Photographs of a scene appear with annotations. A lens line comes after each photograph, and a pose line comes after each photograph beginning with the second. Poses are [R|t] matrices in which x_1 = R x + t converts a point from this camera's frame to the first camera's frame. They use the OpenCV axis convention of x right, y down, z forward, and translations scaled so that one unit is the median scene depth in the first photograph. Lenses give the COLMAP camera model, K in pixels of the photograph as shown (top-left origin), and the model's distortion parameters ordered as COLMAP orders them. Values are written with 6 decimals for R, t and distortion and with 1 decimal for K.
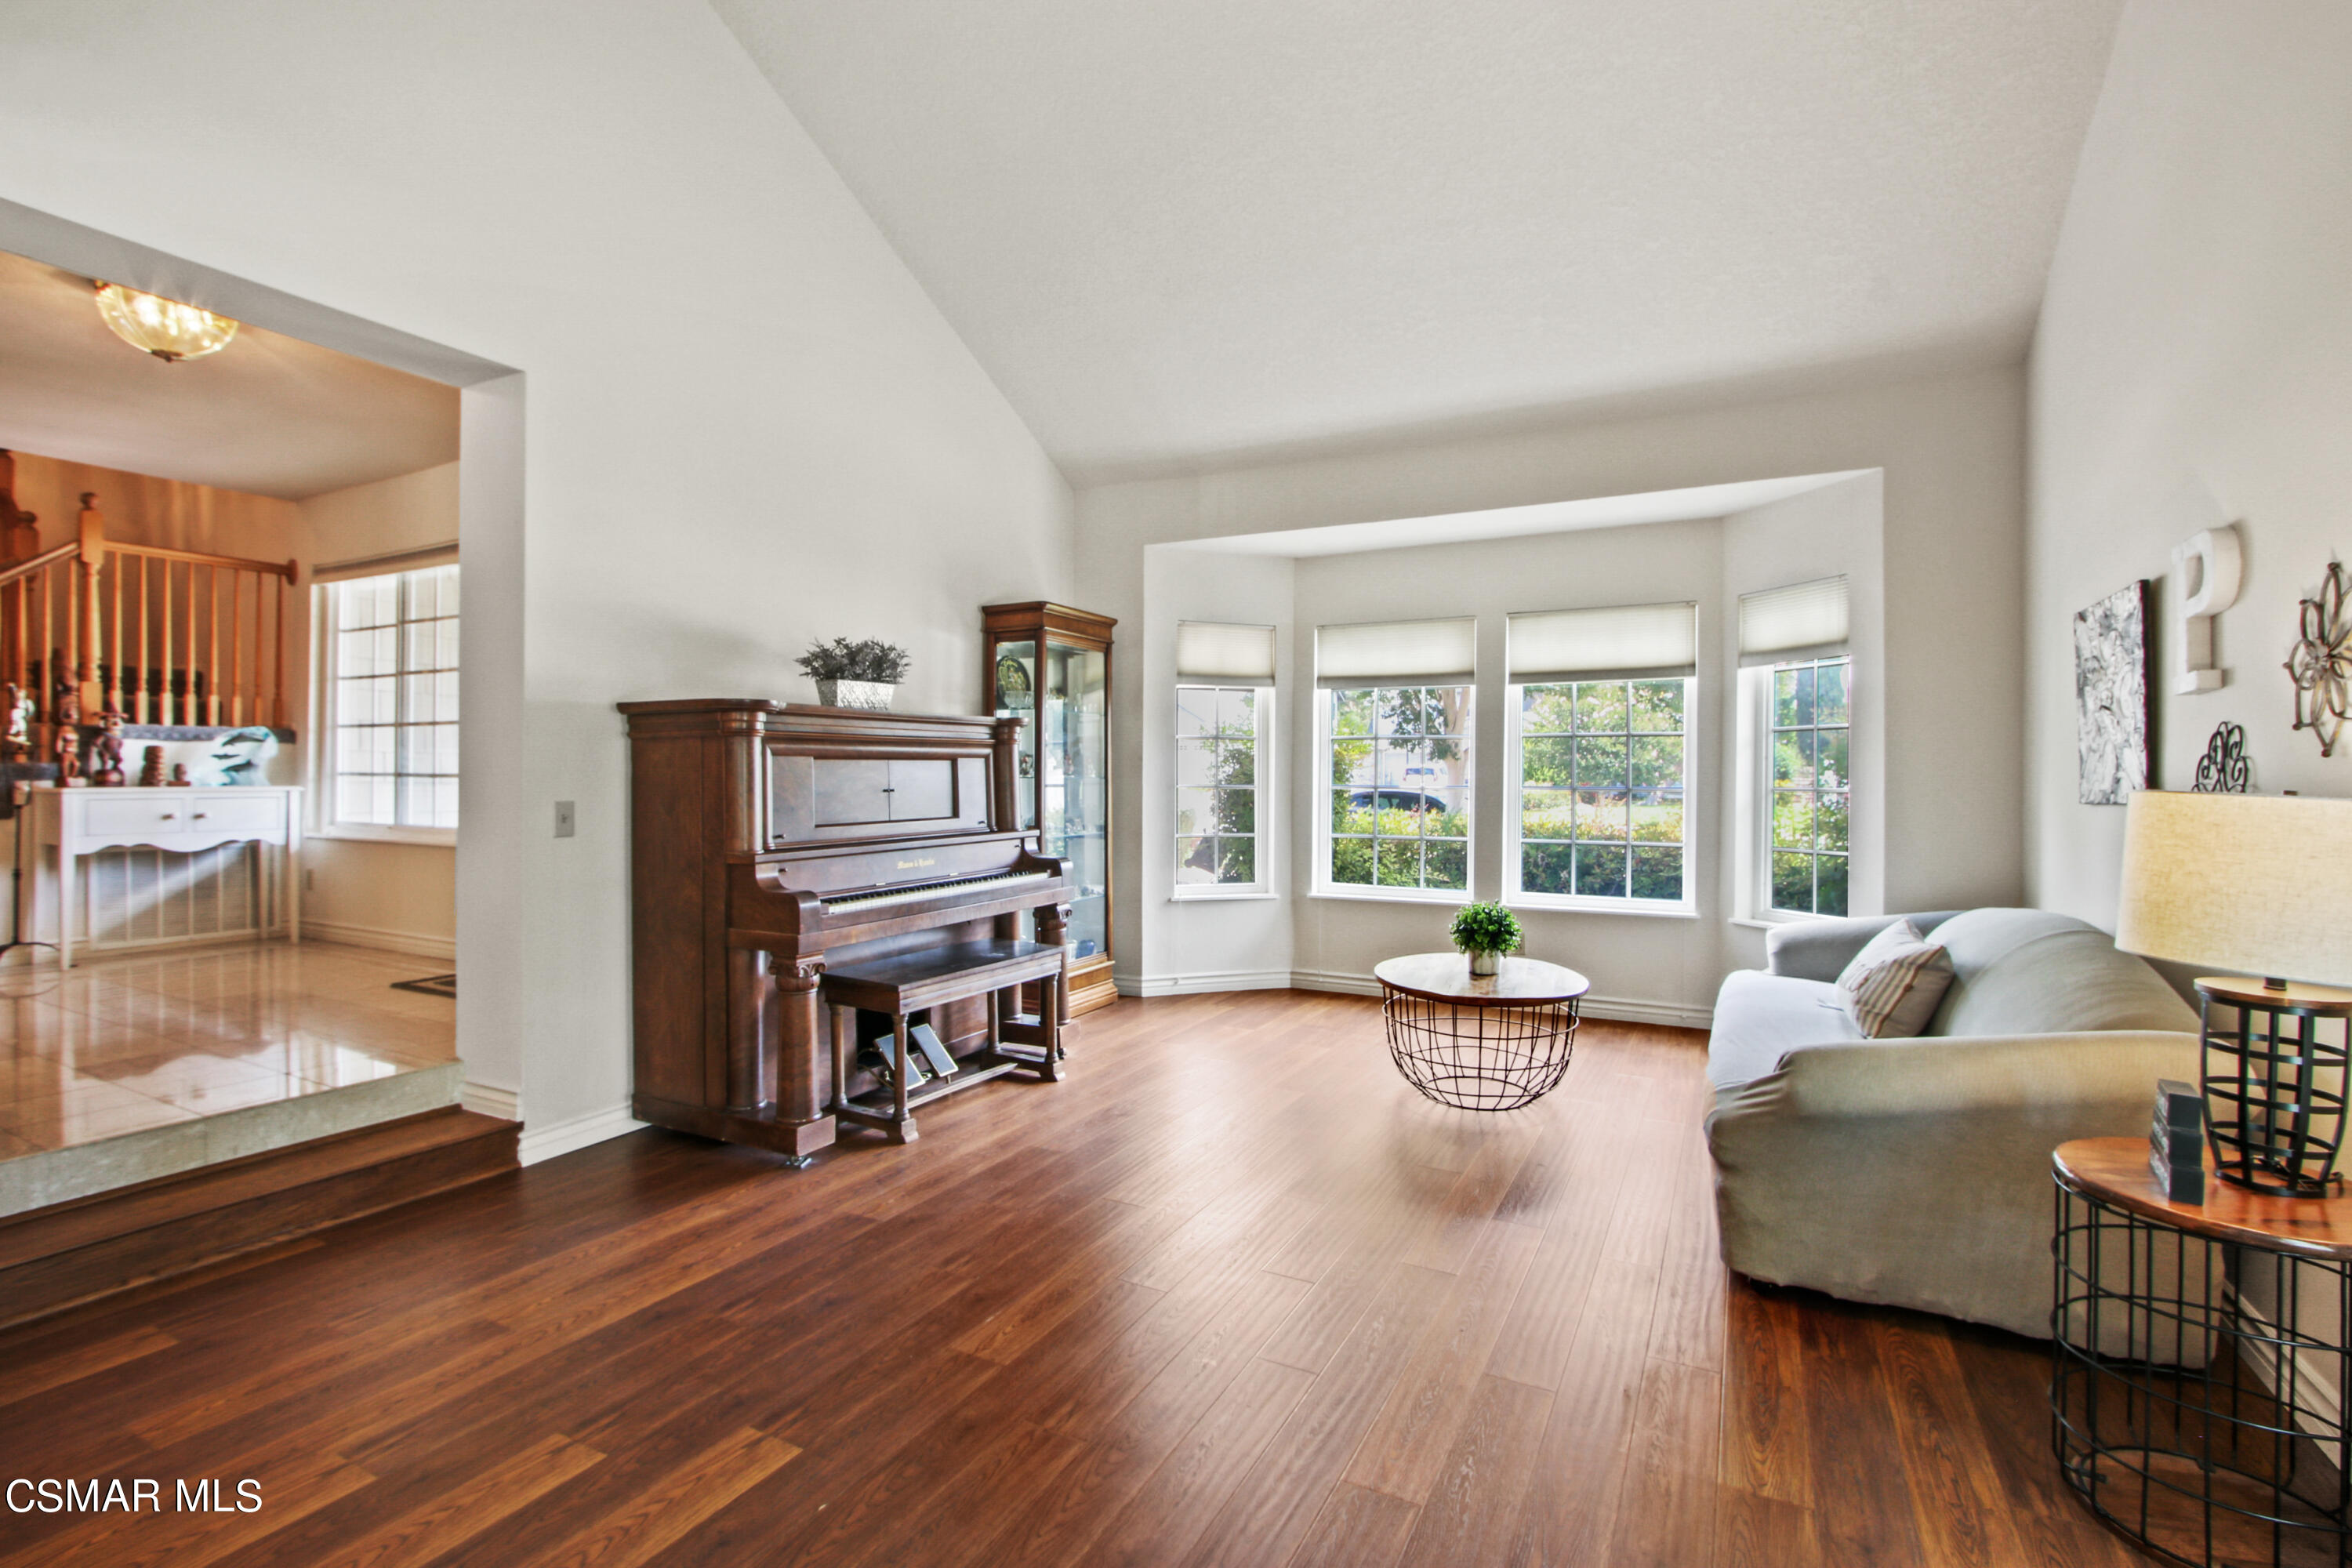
lens RADIAL K [[1079.9, 0, 1181.7], [0, 1079.9, 772.0], [0, 0, 1]] dist [-0.026230, 0.002991]
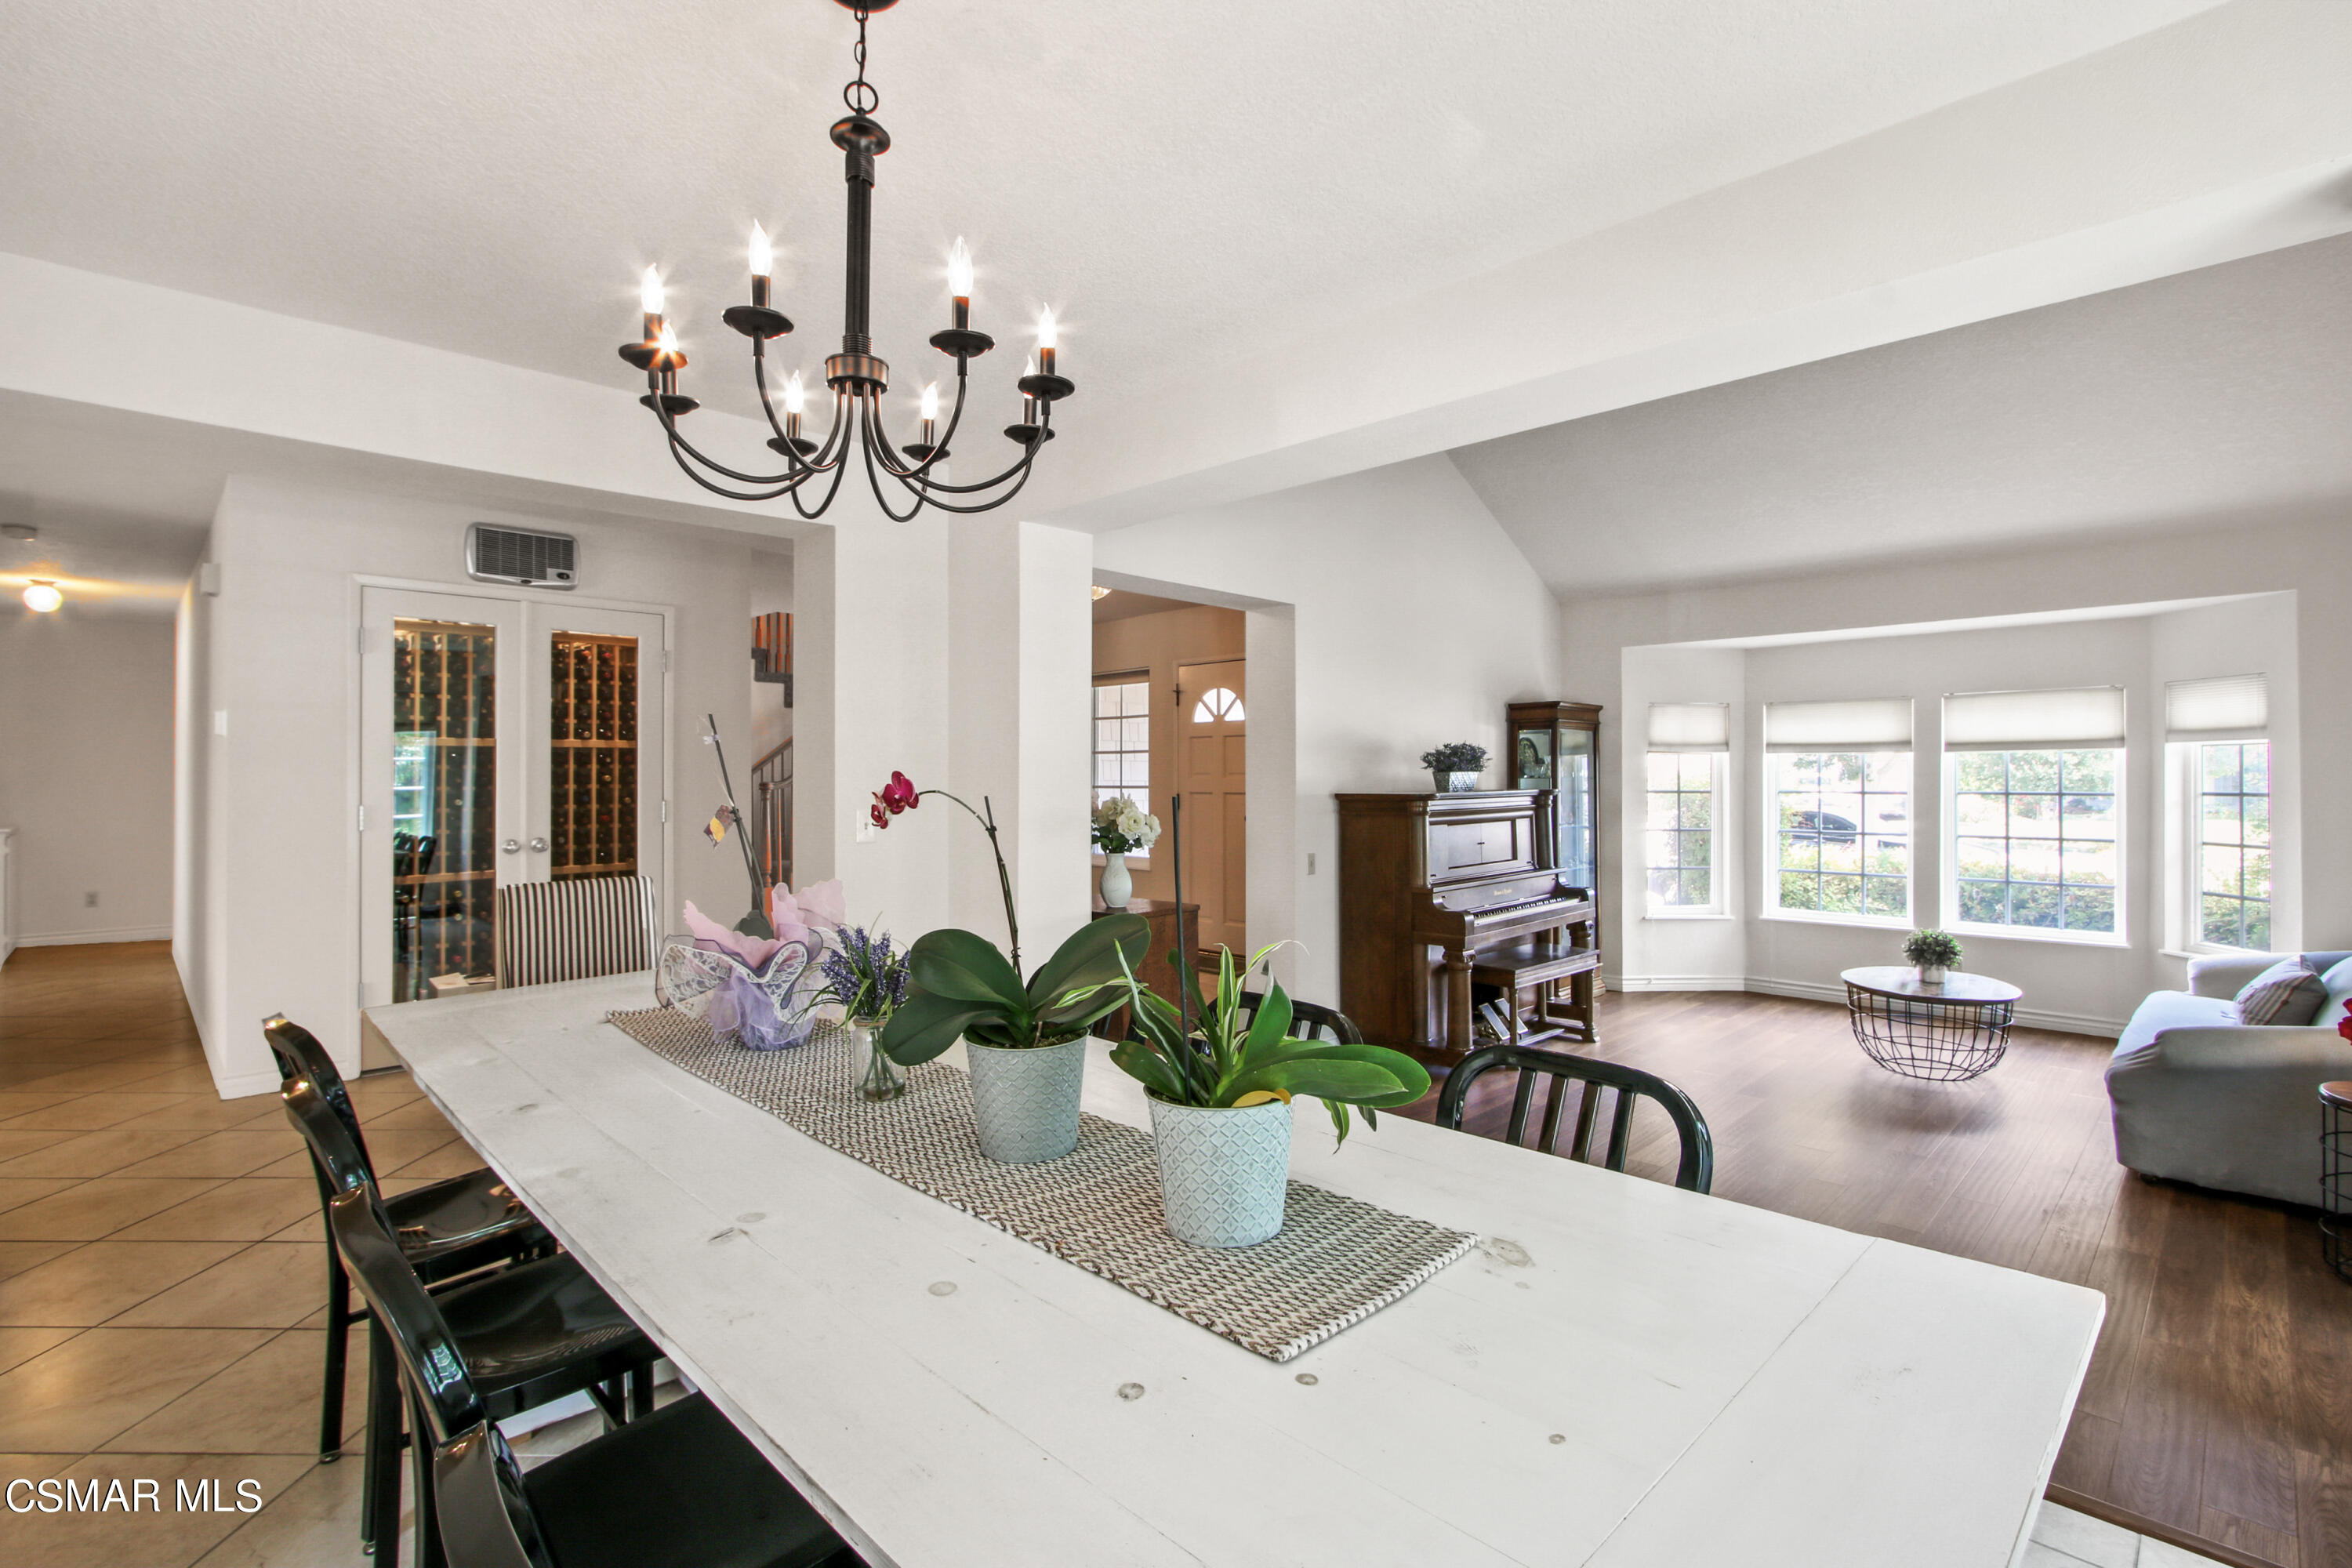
lens RADIAL K [[1079.9, 0, 1170.8], [0, 1079.9, 773.4], [0, 0, 1]] dist [-0.026230, 0.002991]
pose [[0.950153, -0.007798, -0.311685, -0.206976], [0.006667, 0.999967, -0.004694, -0.075491], [0.311711, 0.002382, 0.950174, -0.567978]]
